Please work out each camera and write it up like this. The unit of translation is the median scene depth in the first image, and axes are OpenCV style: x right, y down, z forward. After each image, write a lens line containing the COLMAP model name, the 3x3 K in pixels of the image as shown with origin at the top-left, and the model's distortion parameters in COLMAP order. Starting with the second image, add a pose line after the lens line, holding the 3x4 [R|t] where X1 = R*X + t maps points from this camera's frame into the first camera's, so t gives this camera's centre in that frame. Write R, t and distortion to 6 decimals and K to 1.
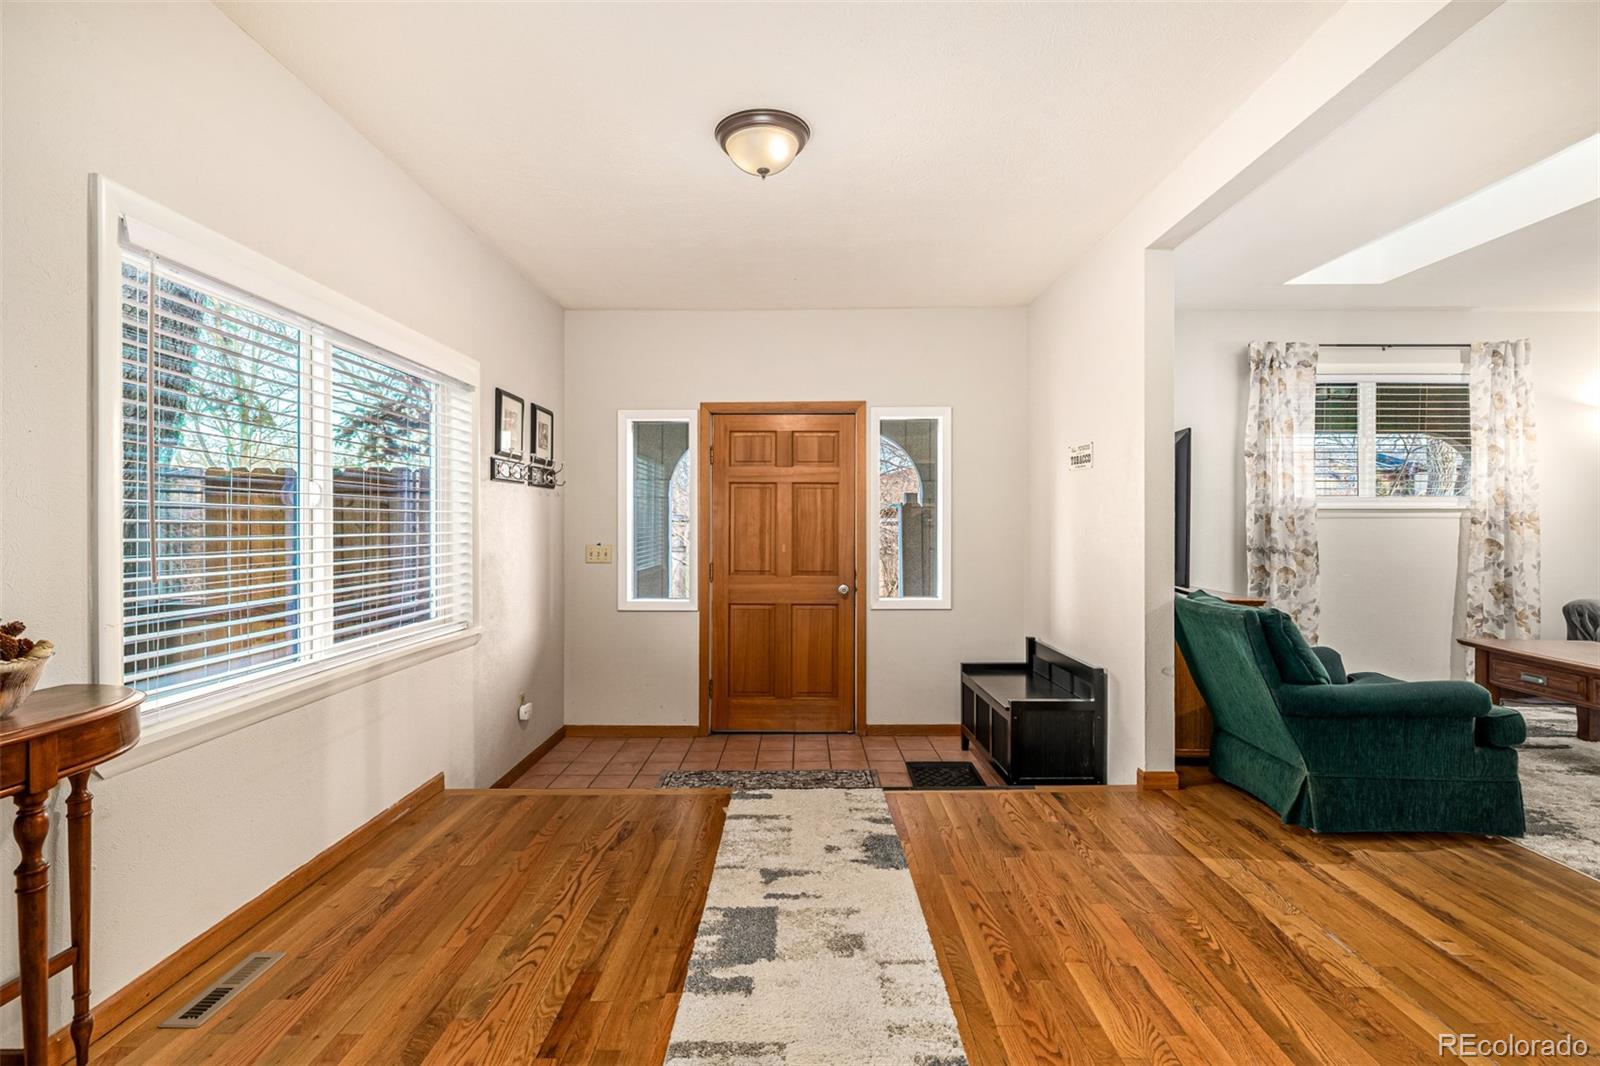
lens RADIAL K [[757.5, 0, 800.0], [0, 757.5, 533.0], [0, 0, 1]] dist [-0.001694, -0.000360]
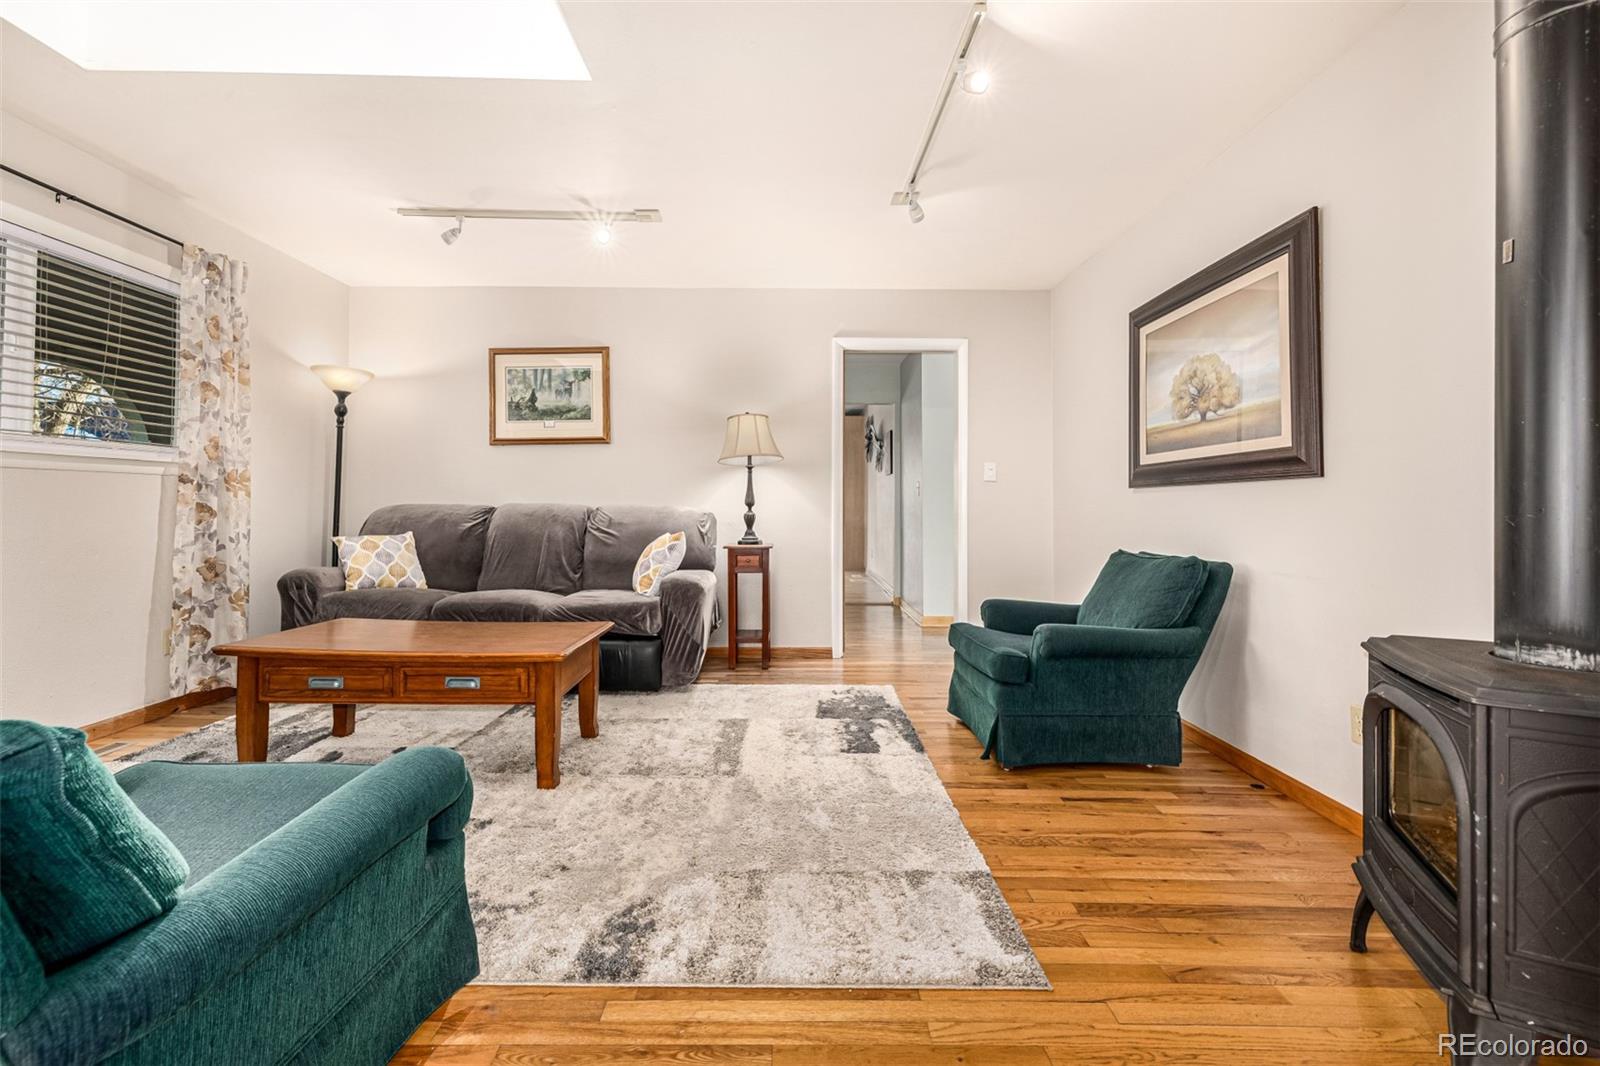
lens RADIAL K [[684.2, 0, 796.5], [0, 684.2, 486.9], [0, 0, 1]] dist [-0.000016, 0.000011]
pose [[-0.009410, 0.024611, 0.999653, 0.207955], [0.006393, 0.999678, -0.024551, 0.012548], [-0.999935, 0.006160, -0.009565, 0.398924]]
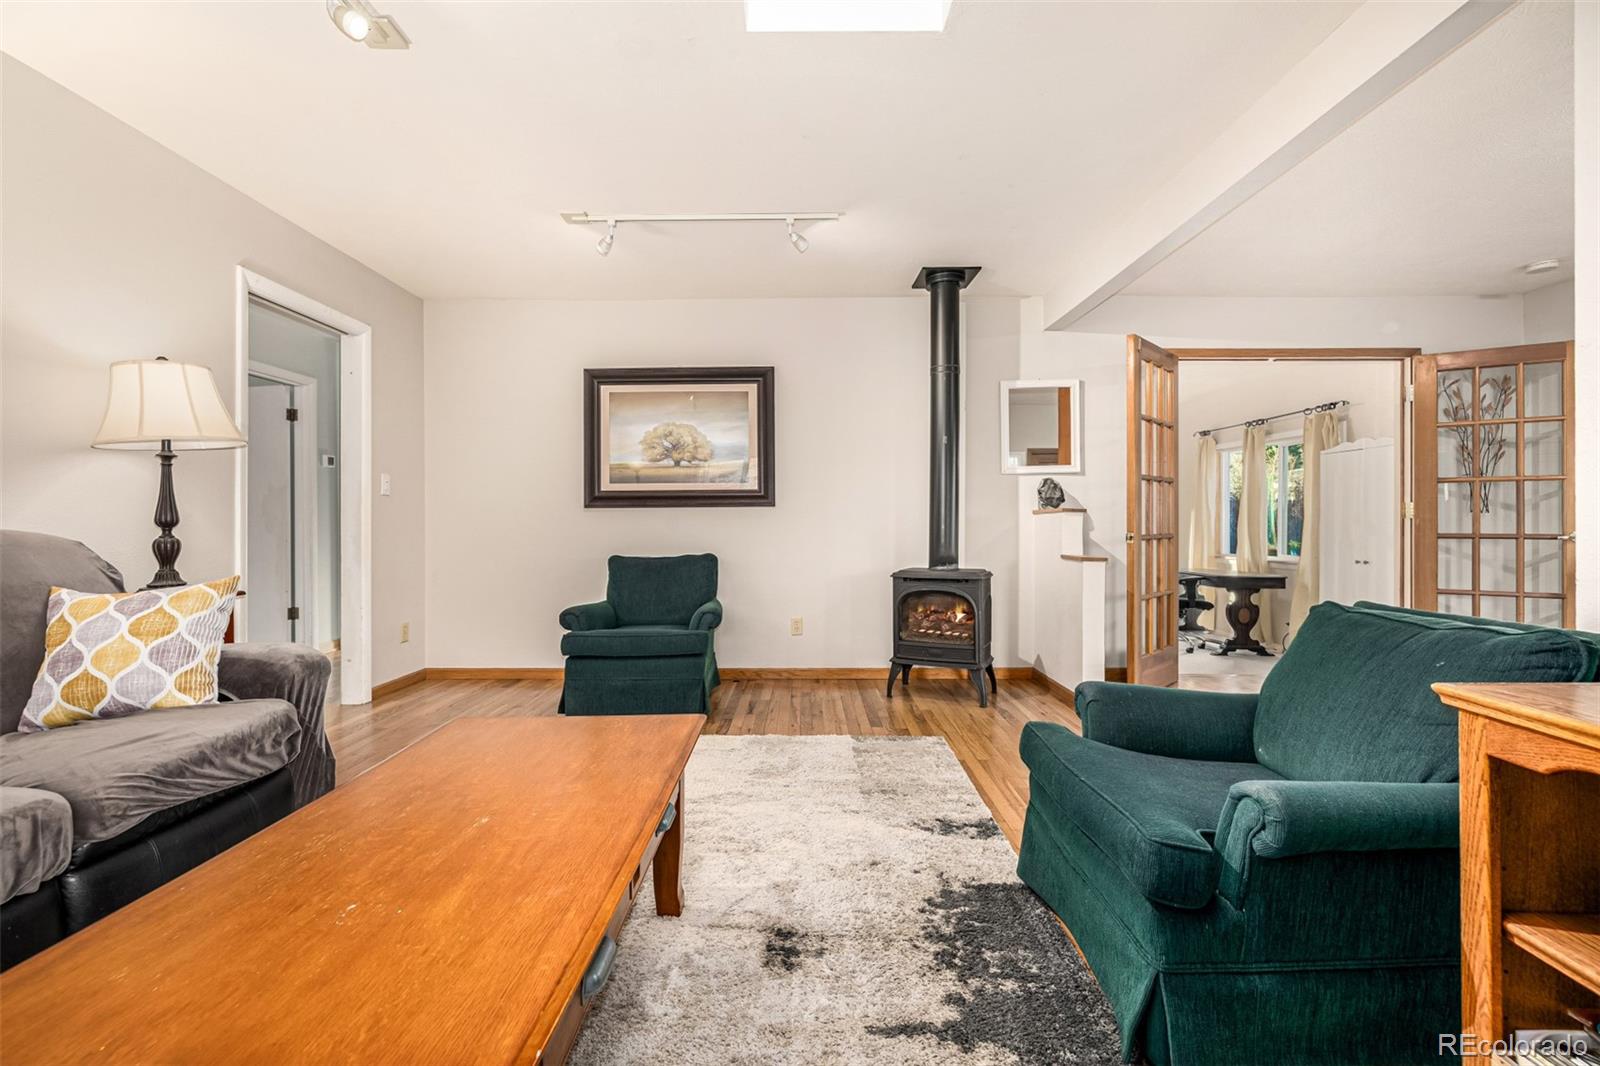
lens RADIAL K [[657.3, 0, 797.3], [0, 657.3, 517.9], [0, 0, 1]] dist [-0.000050, 0.000127]
pose [[-0.999953, 0.001135, 0.009654, 0.653405], [0.001186, 0.999985, 0.005289, 0.006720], [-0.009648, 0.005300, -0.999939, 0.936483]]
